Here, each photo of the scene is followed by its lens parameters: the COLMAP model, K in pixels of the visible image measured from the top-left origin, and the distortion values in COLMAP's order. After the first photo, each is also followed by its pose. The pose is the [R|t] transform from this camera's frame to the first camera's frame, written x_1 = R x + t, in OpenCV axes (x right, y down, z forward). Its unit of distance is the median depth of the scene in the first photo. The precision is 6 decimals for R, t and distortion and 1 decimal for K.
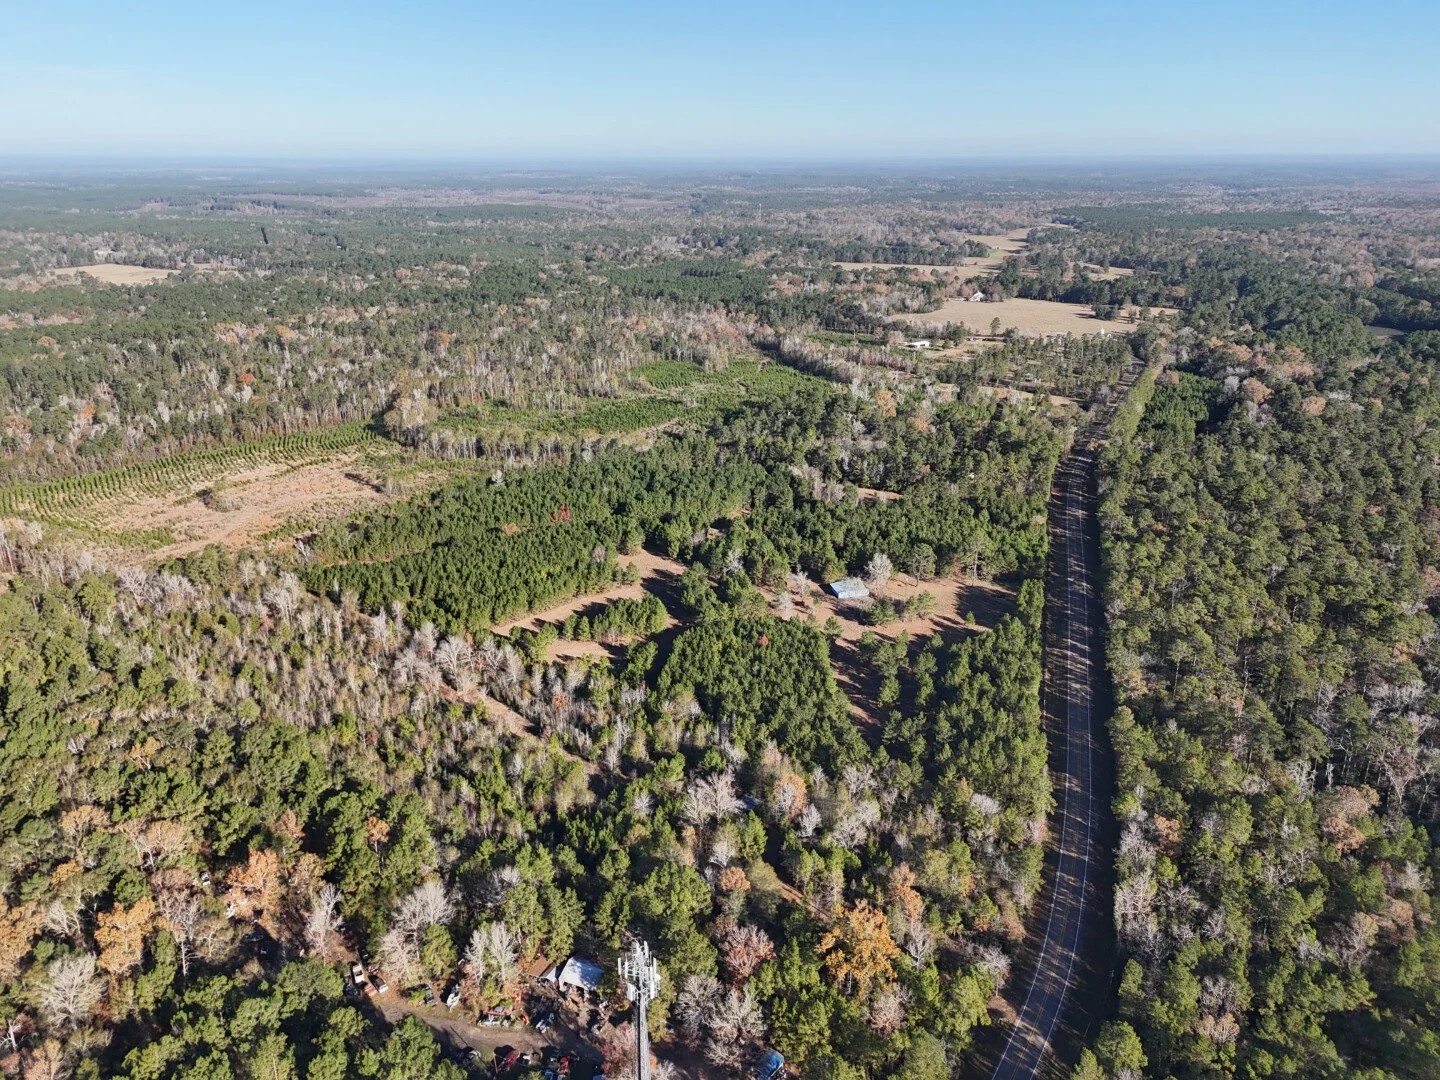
lens RADIAL K [[1049.6, 0, 720.0], [0, 1049.6, 540.0], [0, 0, 1]] dist [0.073294, -0.061103]
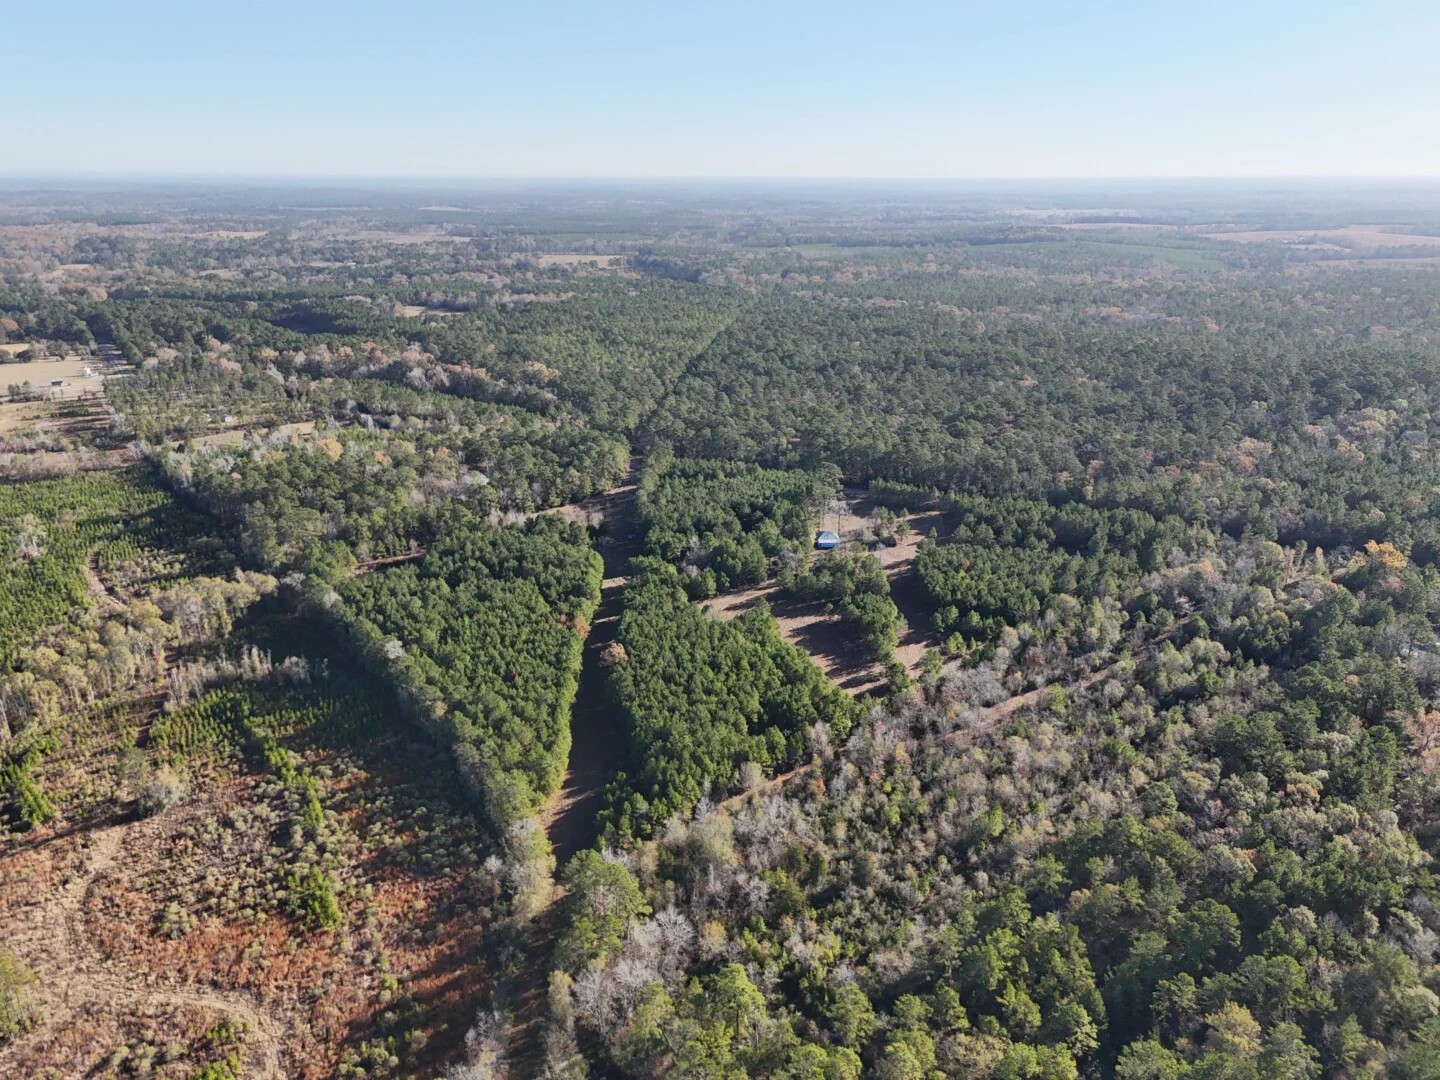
lens RADIAL K [[1049.6, 0, 720.0], [0, 1049.6, 540.0], [0, 0, 1]] dist [0.073294, -0.061103]
pose [[0.201006, -0.323056, 0.924787, -0.755643], [0.336431, 0.909399, 0.244555, -0.214764], [-0.920006, 0.261970, 0.291481, 0.597743]]
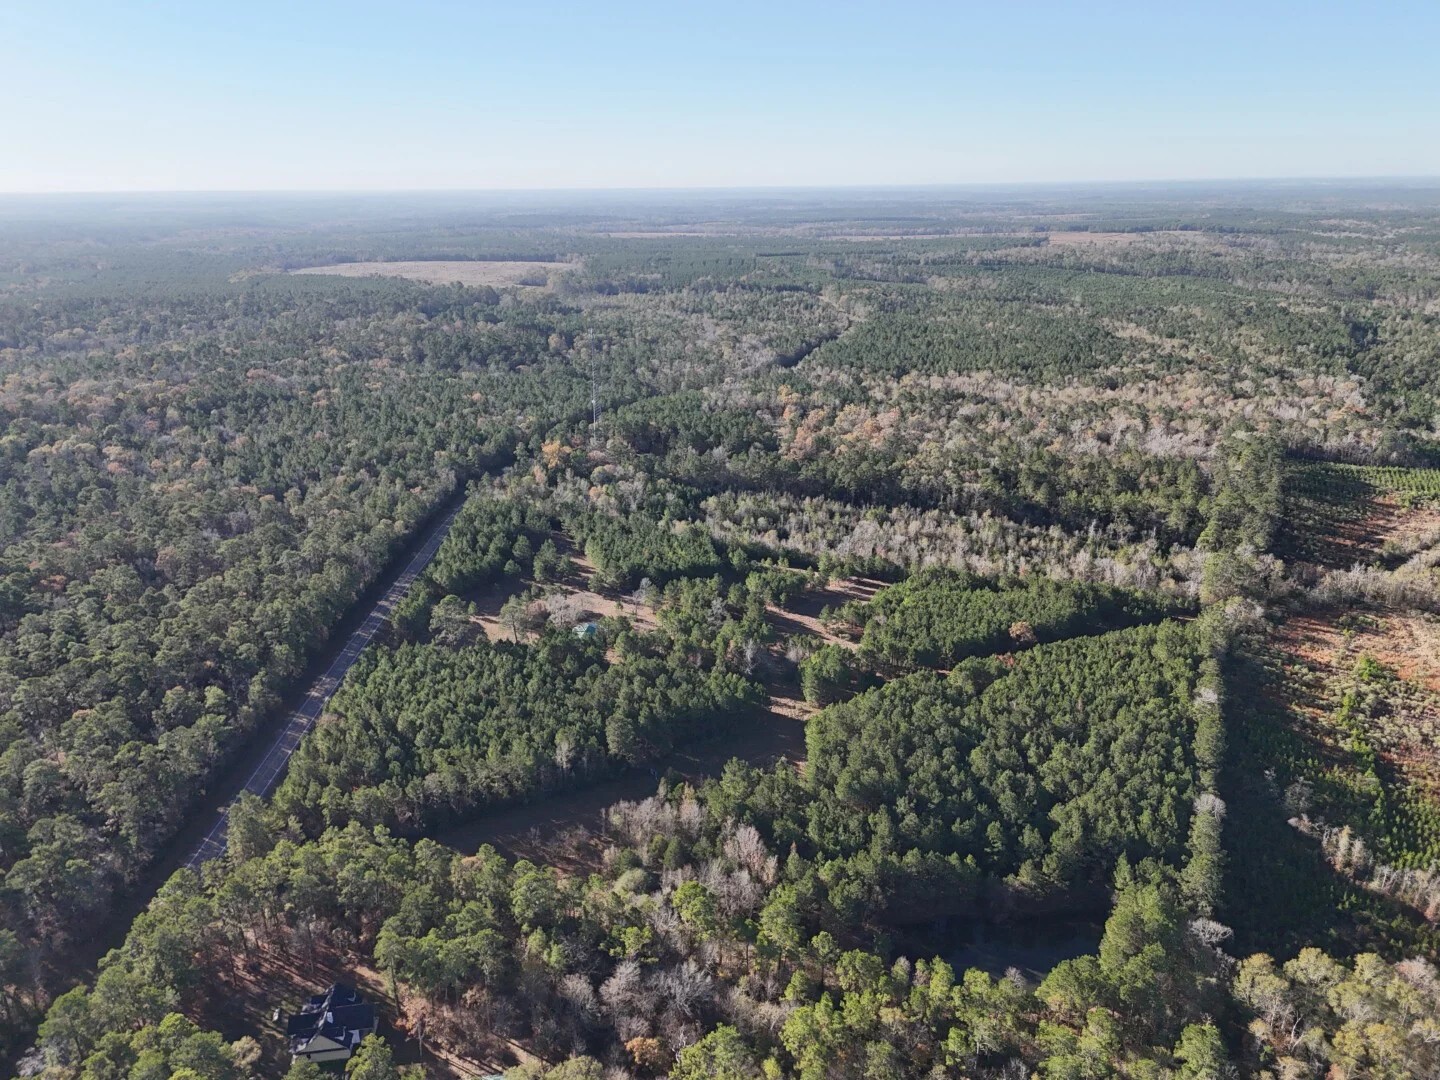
lens RADIAL K [[1049.6, 0, 720.0], [0, 1049.6, 540.0], [0, 0, 1]] dist [0.073294, -0.061103]
pose [[-0.953138, 0.106207, -0.283281, 0.204563], [-0.093513, 0.787078, 0.609725, -0.464194], [0.287721, 0.607642, -0.740262, 1.298485]]
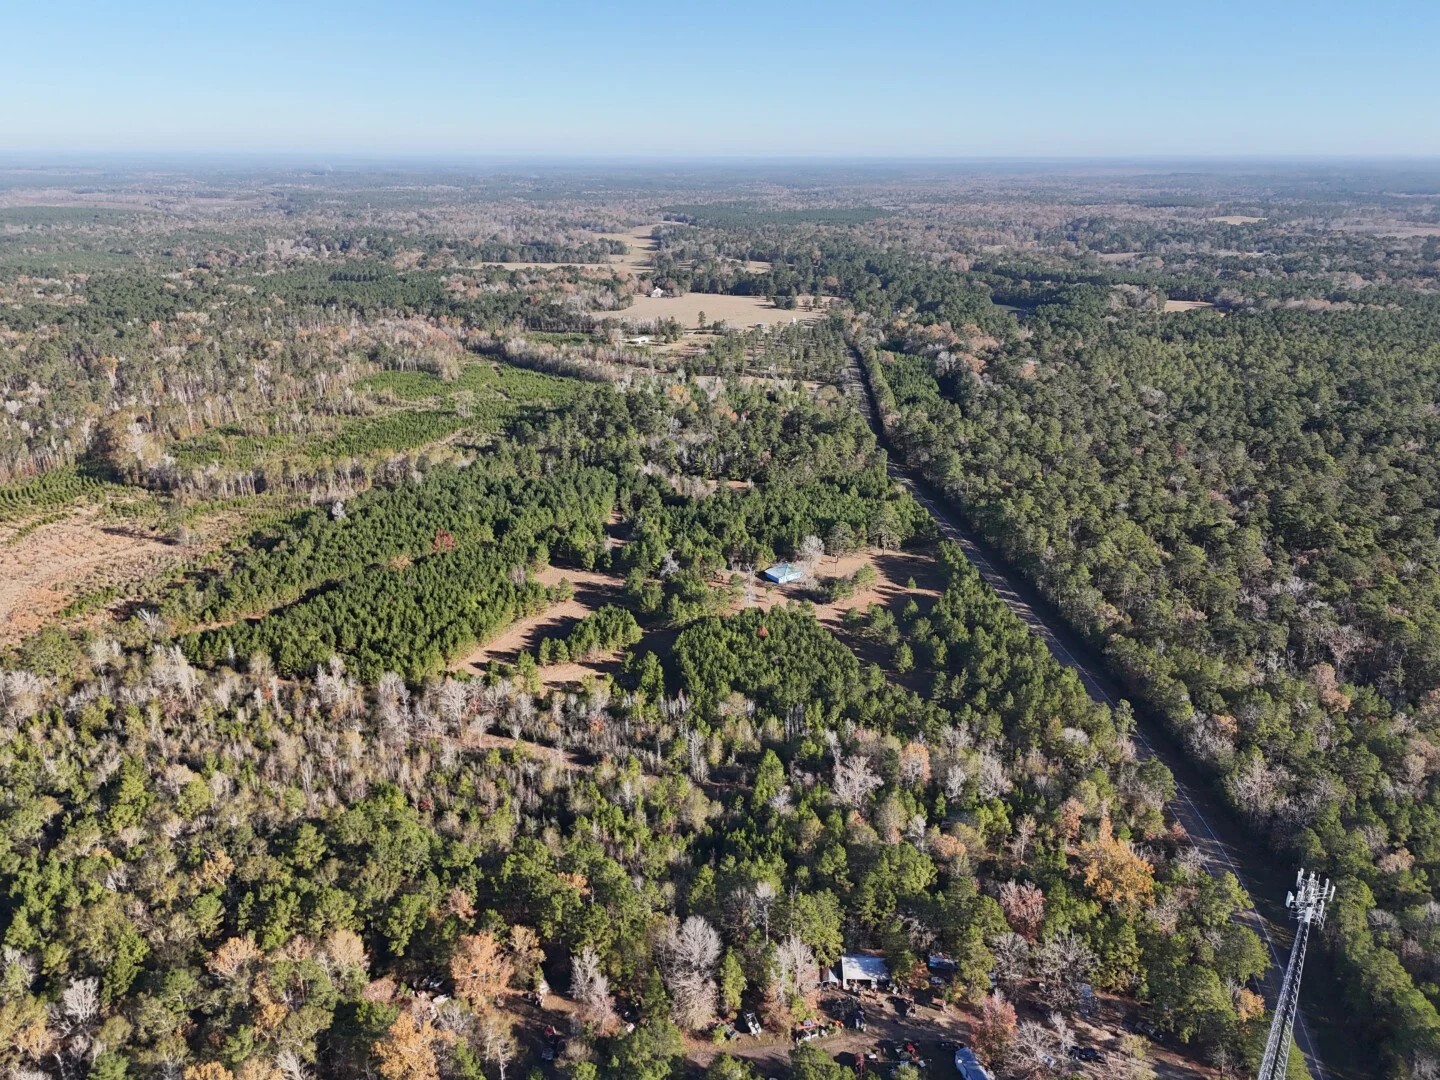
lens RADIAL K [[1049.6, 0, 720.0], [0, 1049.6, 540.0], [0, 0, 1]] dist [0.073294, -0.061103]
pose [[0.928192, -0.125907, 0.350154, -0.227990], [0.125526, 0.991803, 0.023883, -0.014568], [-0.350291, 0.021785, 0.936388, 0.038216]]
